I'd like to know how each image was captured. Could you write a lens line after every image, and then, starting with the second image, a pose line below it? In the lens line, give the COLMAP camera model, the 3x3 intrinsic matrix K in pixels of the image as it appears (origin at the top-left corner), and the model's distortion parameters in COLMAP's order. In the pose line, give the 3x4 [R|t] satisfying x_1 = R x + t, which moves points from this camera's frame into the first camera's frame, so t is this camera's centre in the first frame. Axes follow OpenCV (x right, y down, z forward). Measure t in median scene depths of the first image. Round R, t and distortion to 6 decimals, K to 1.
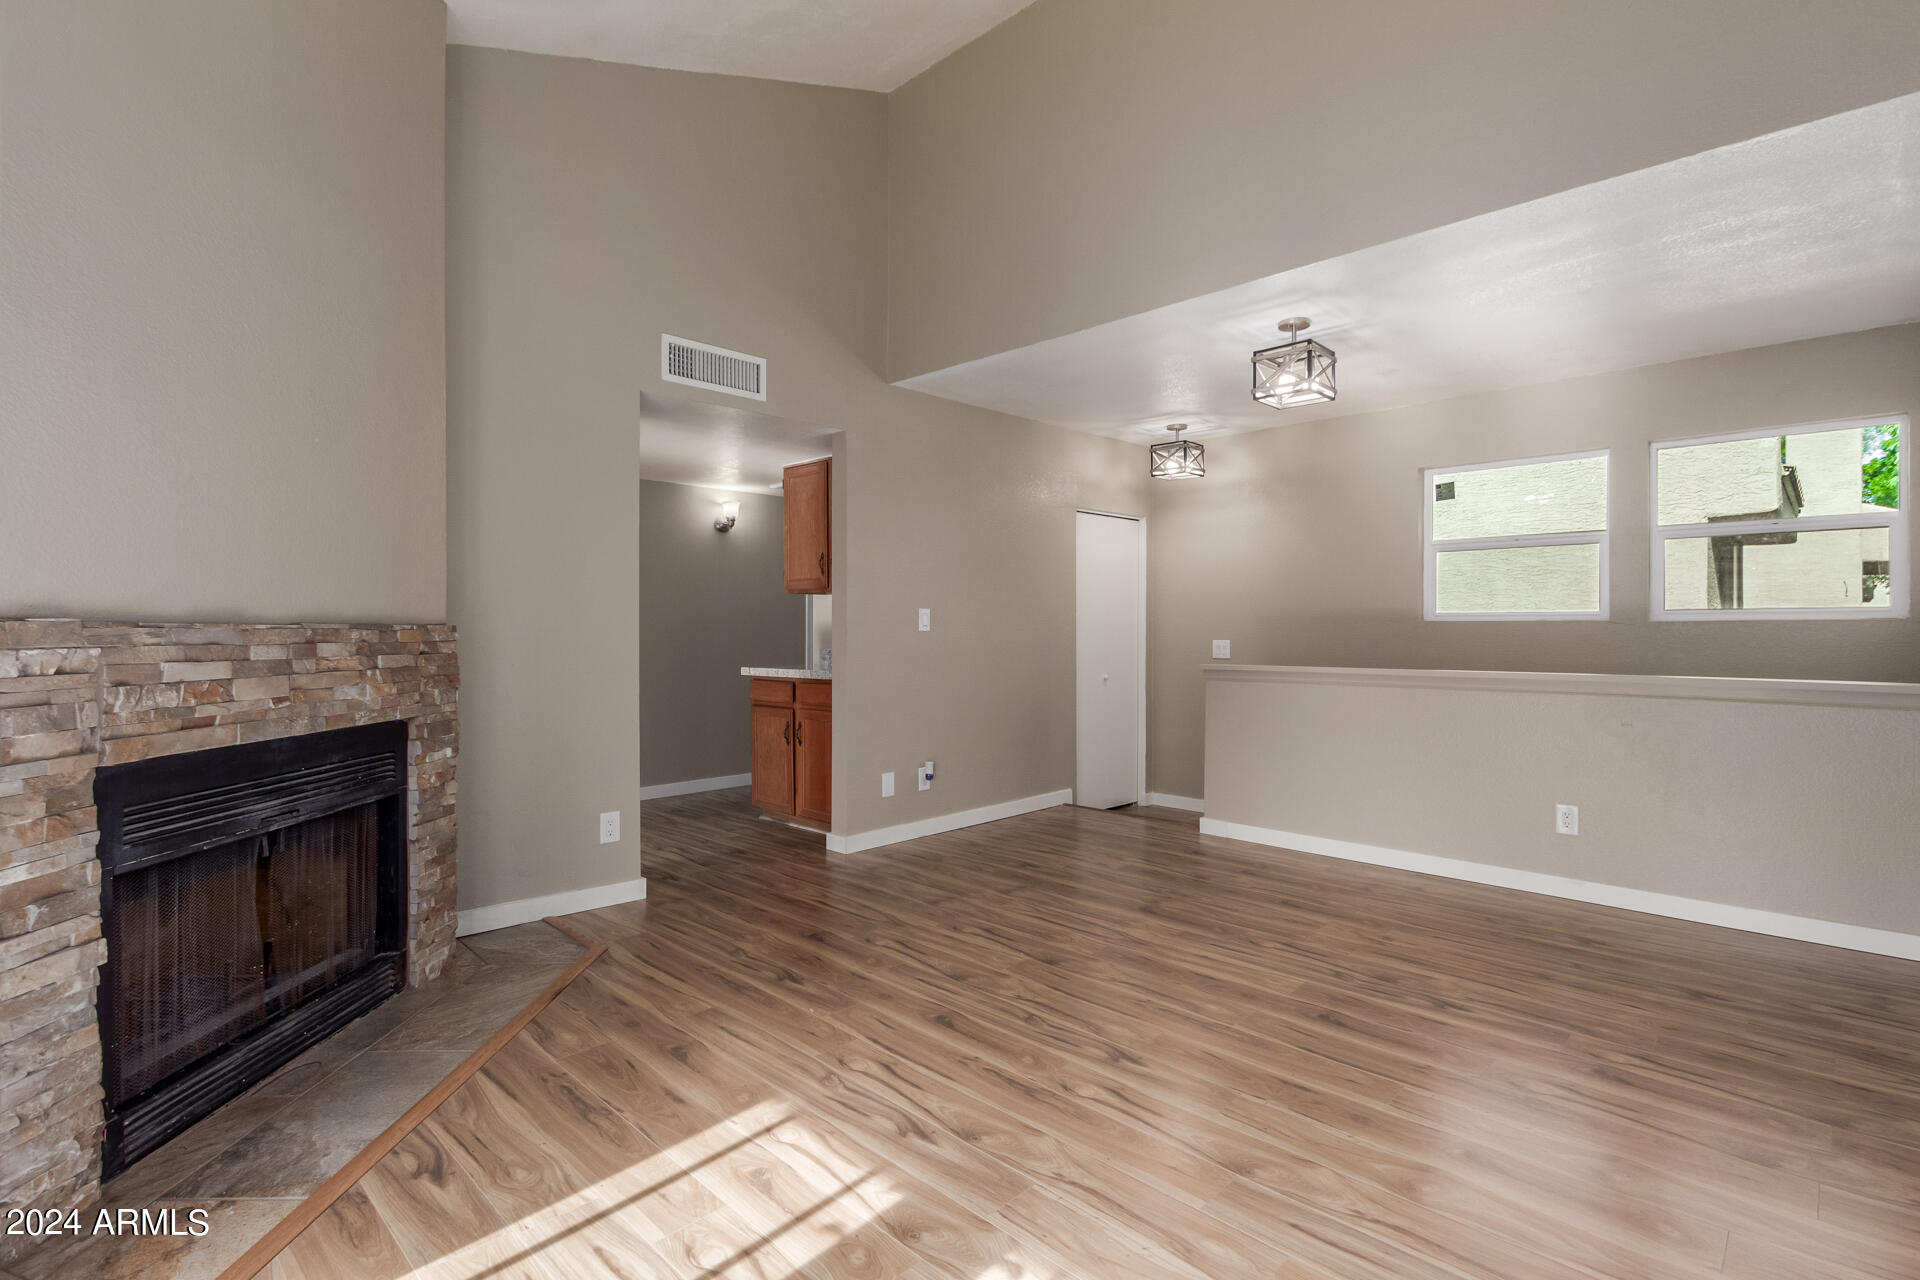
lens RADIAL K [[894.8, 0, 905.0], [0, 894.8, 625.4], [0, 0, 1]] dist [0.013210, -0.003775]
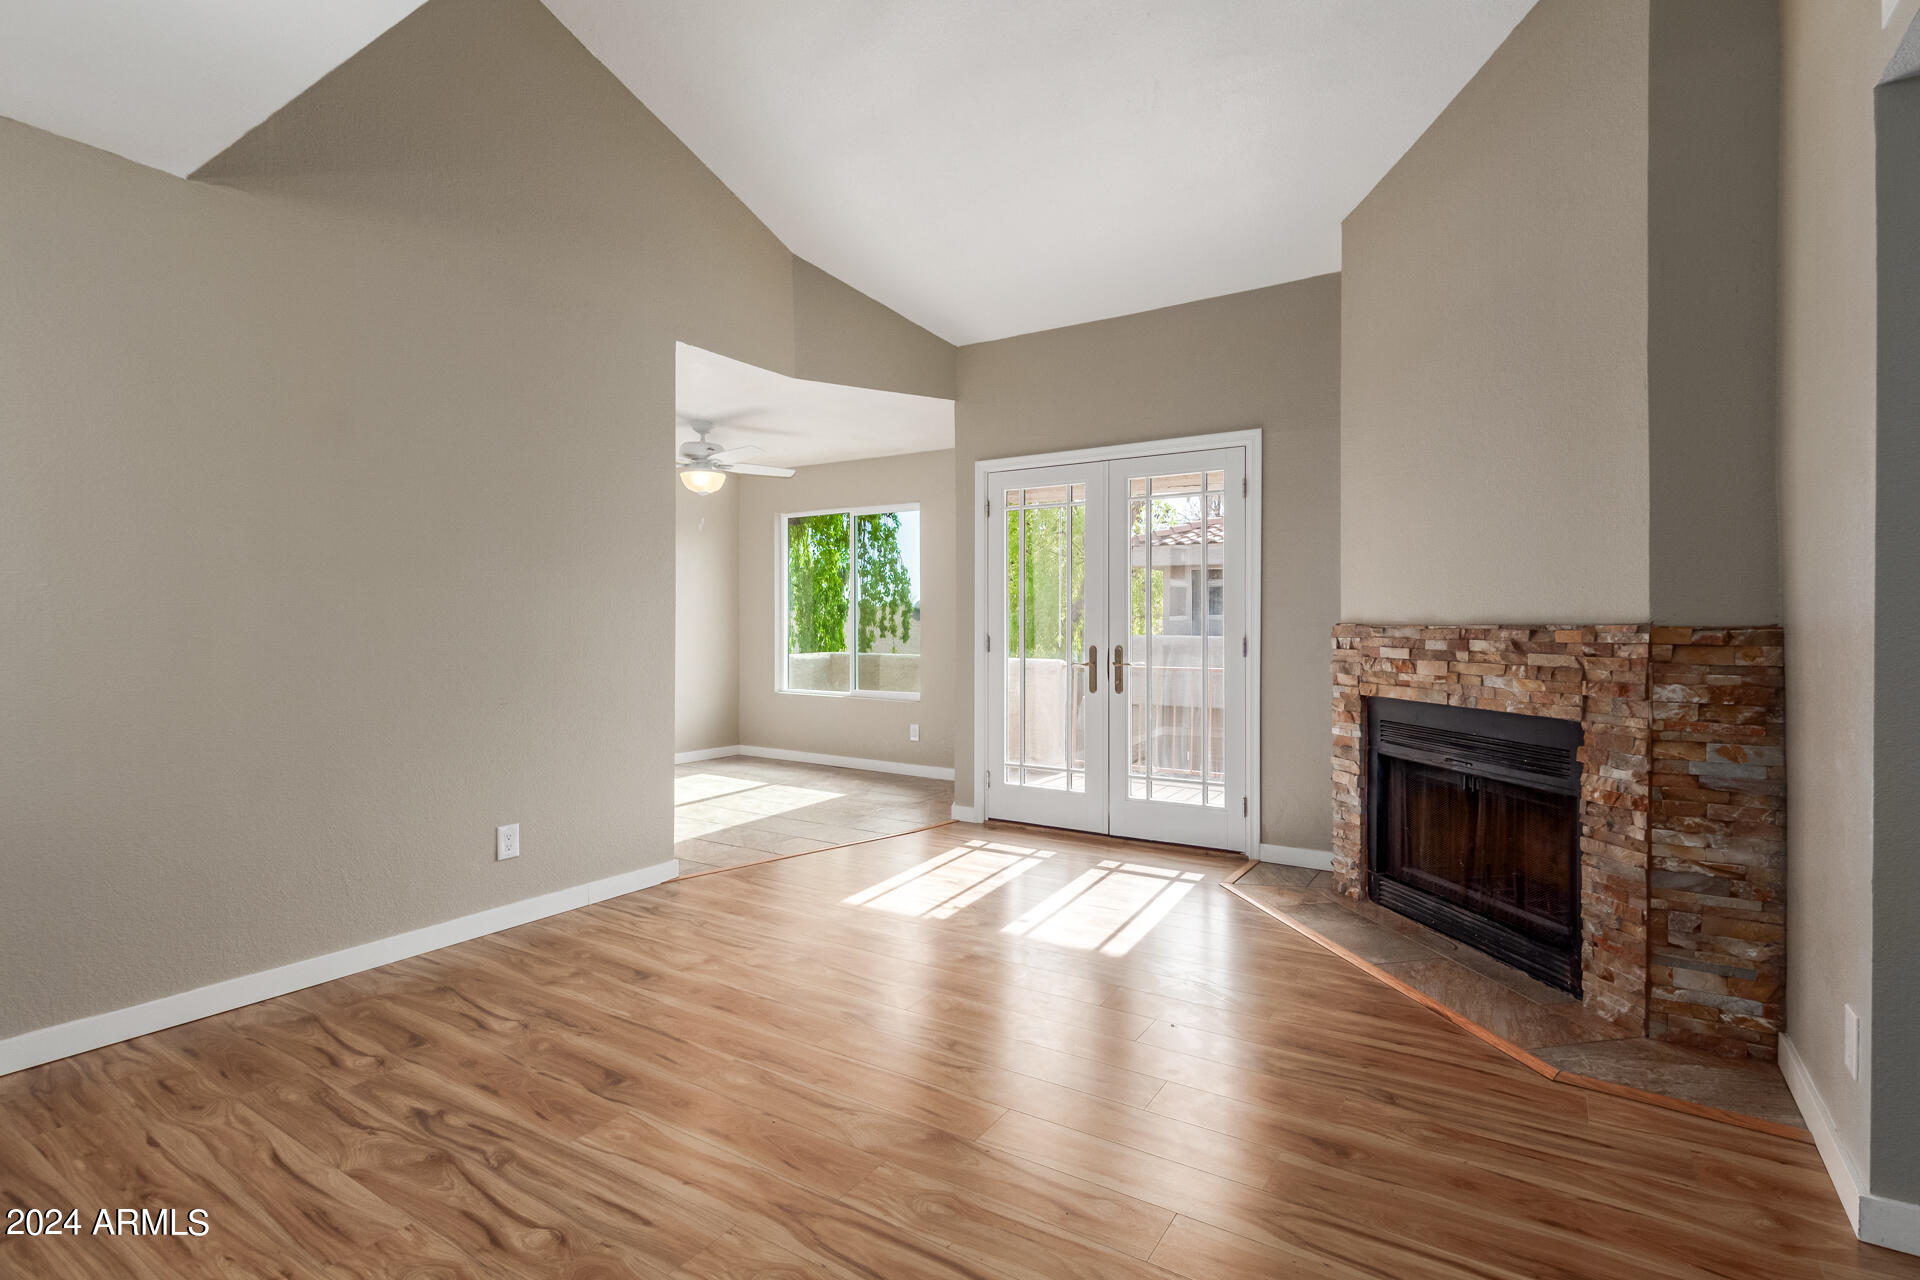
lens RADIAL K [[894.8, 0, 962.2], [0, 894.8, 640.1], [0, 0, 1]] dist [0.013210, -0.003775]
pose [[-0.968314, 0.002097, -0.249726, 0.400229], [-0.000407, 0.999950, 0.009975, 0.007097], [0.249735, 0.009761, -0.968265, 2.117421]]
